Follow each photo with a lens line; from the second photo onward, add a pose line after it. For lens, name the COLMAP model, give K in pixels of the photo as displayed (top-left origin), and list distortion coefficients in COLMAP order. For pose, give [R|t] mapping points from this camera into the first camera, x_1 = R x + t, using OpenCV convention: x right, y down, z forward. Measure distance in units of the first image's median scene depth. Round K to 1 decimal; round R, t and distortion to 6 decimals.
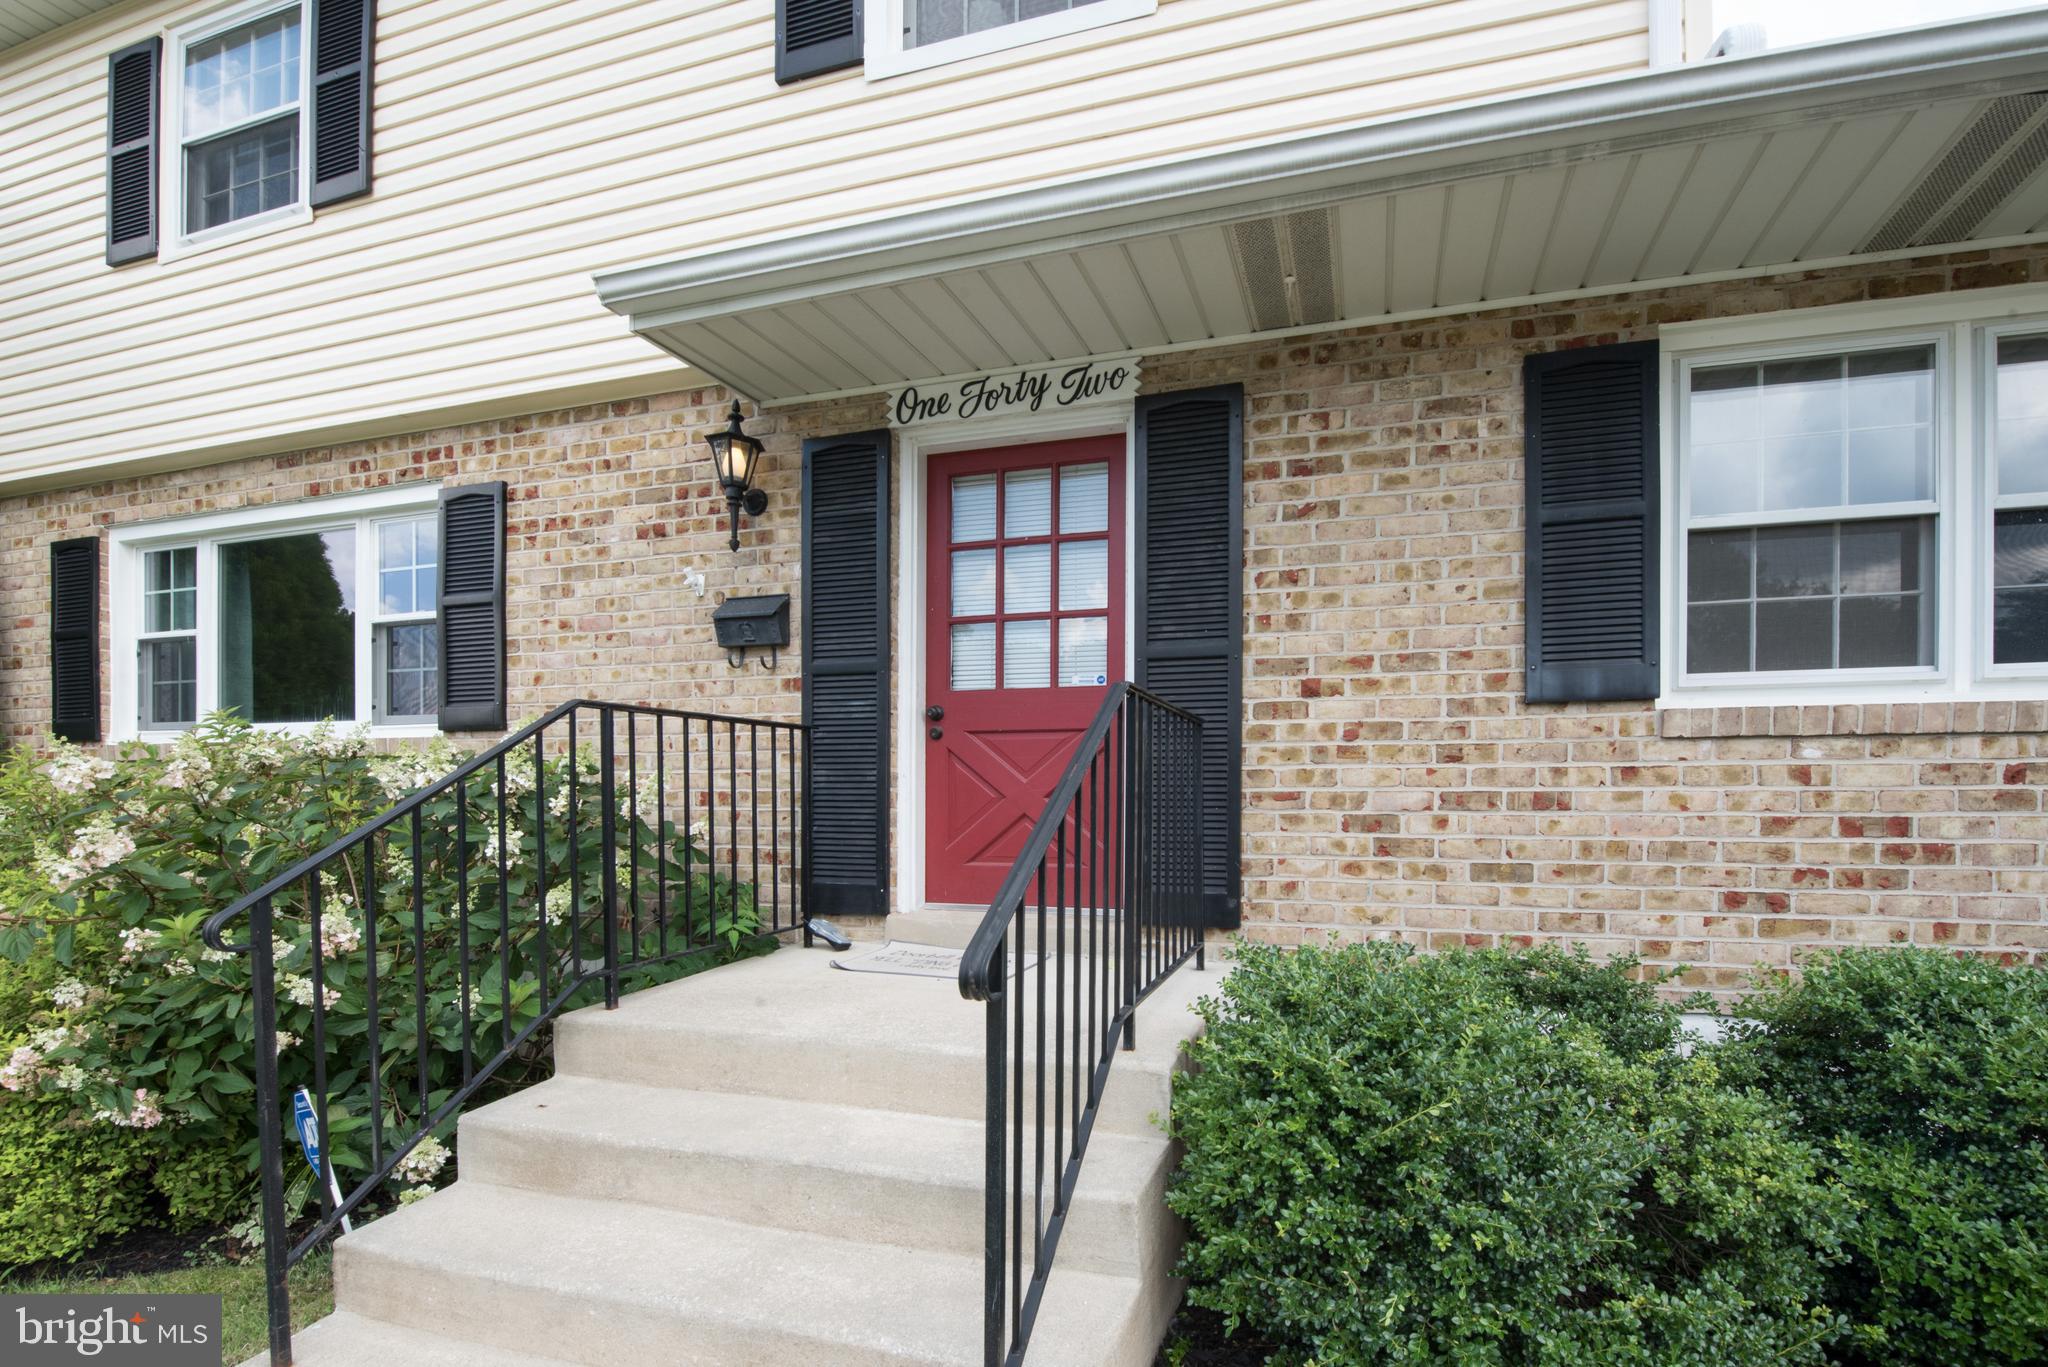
lens RADIAL K [[885.1, 0, 1024.0], [0, 885.1, 683.5], [0, 0, 1]] dist [-0.024297, -0.001115]
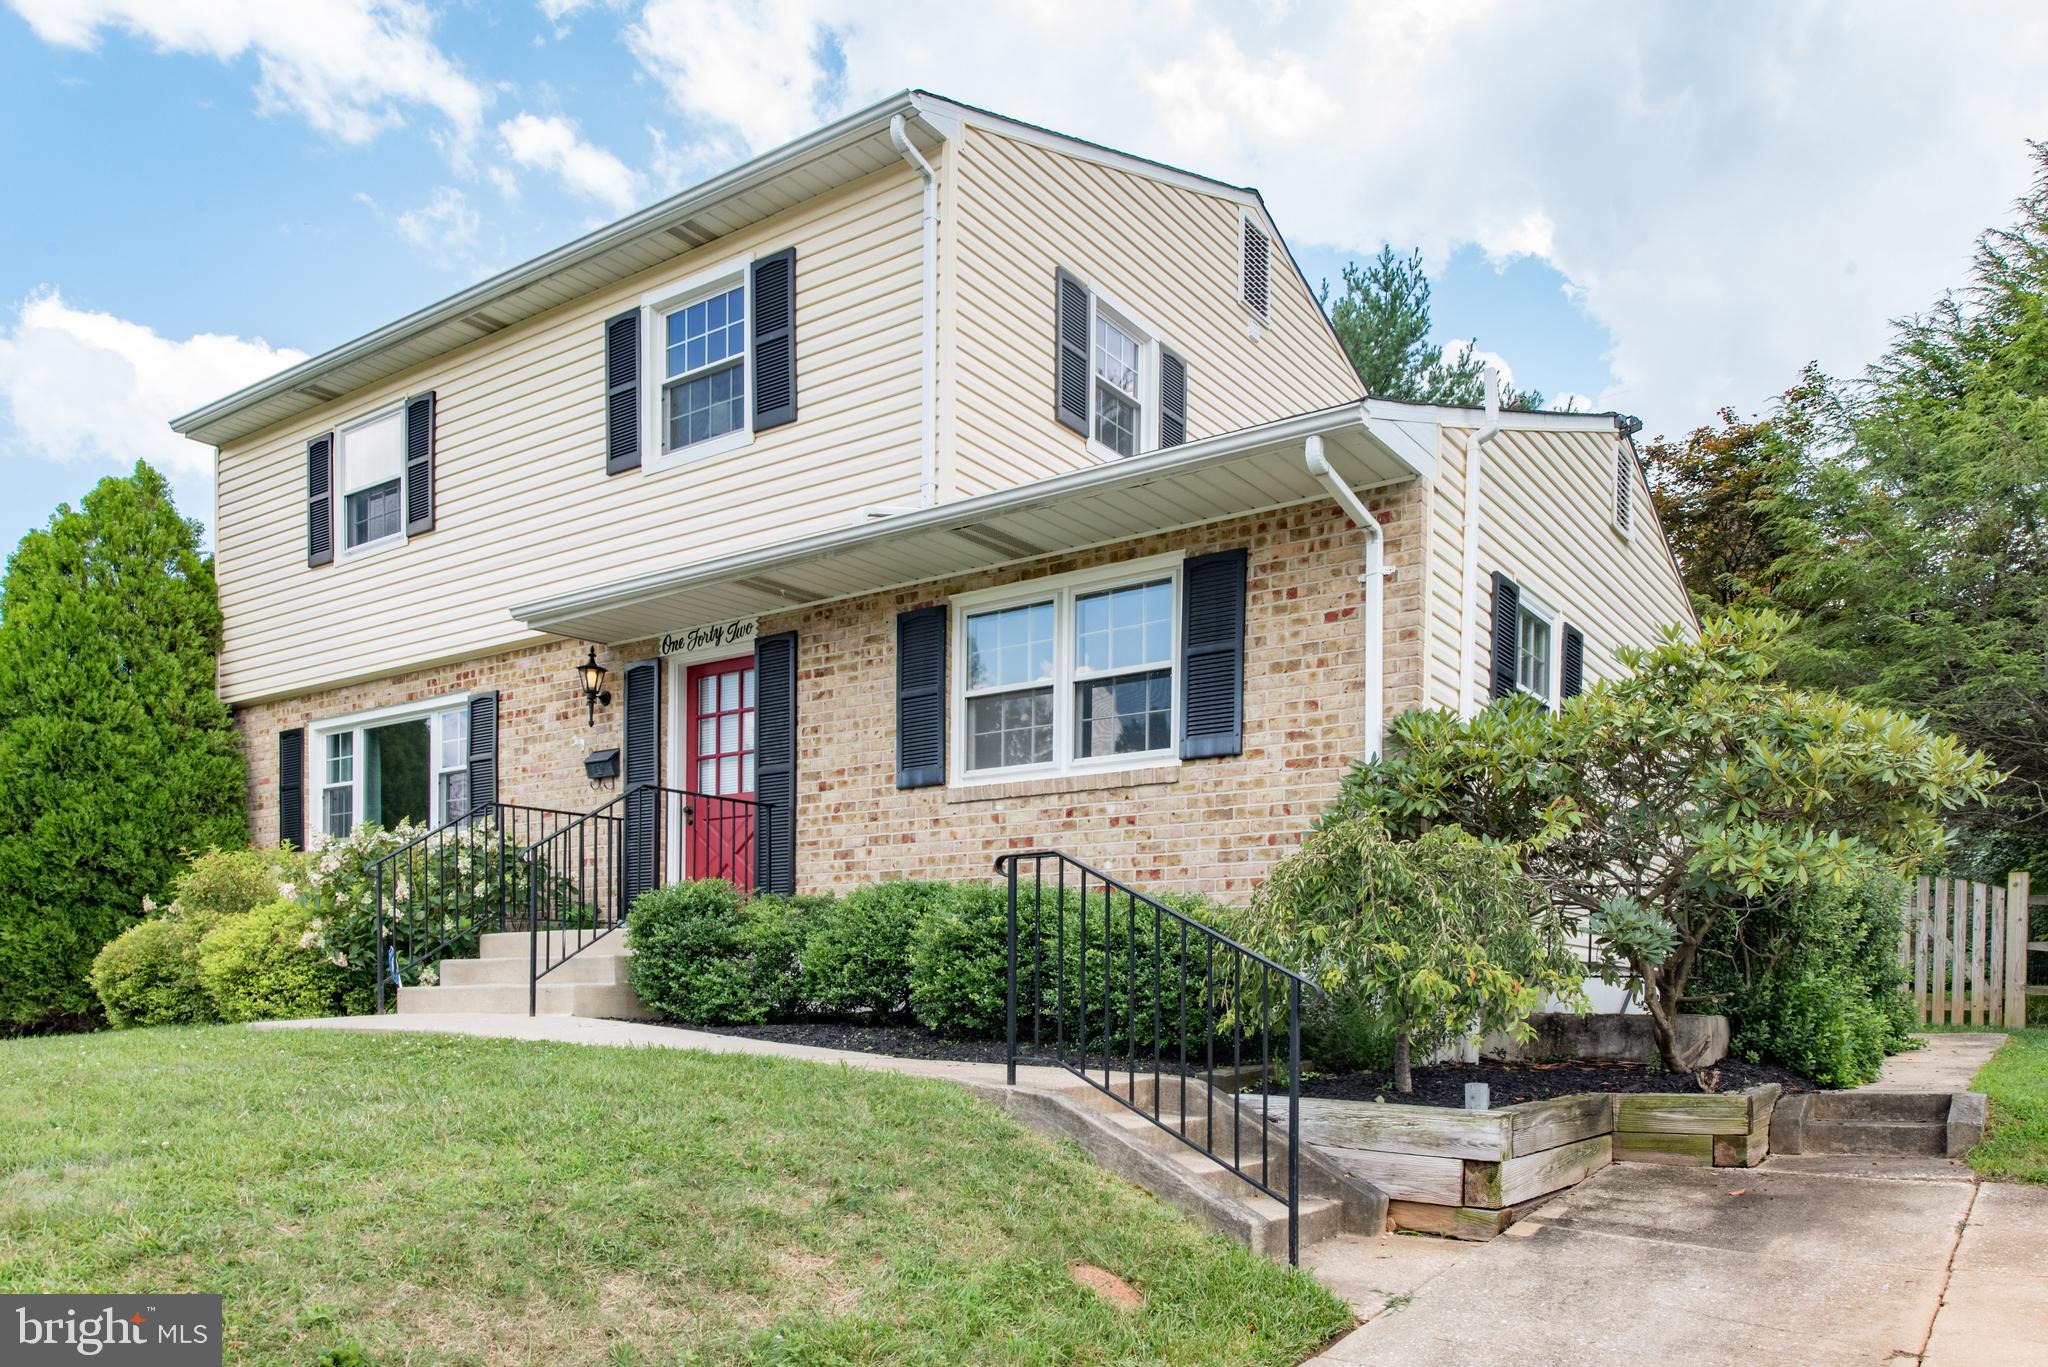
lens RADIAL K [[1419.2, 0, 1024.0], [0, 1419.2, 683.5], [0, 0, 1]] dist [-0.055341, -0.000840]
pose [[0.952511, -0.067084, -0.297023, 1.445858], [0.039702, 0.994464, -0.097287, 0.086091], [0.301905, 0.080875, 0.949901, -1.579467]]
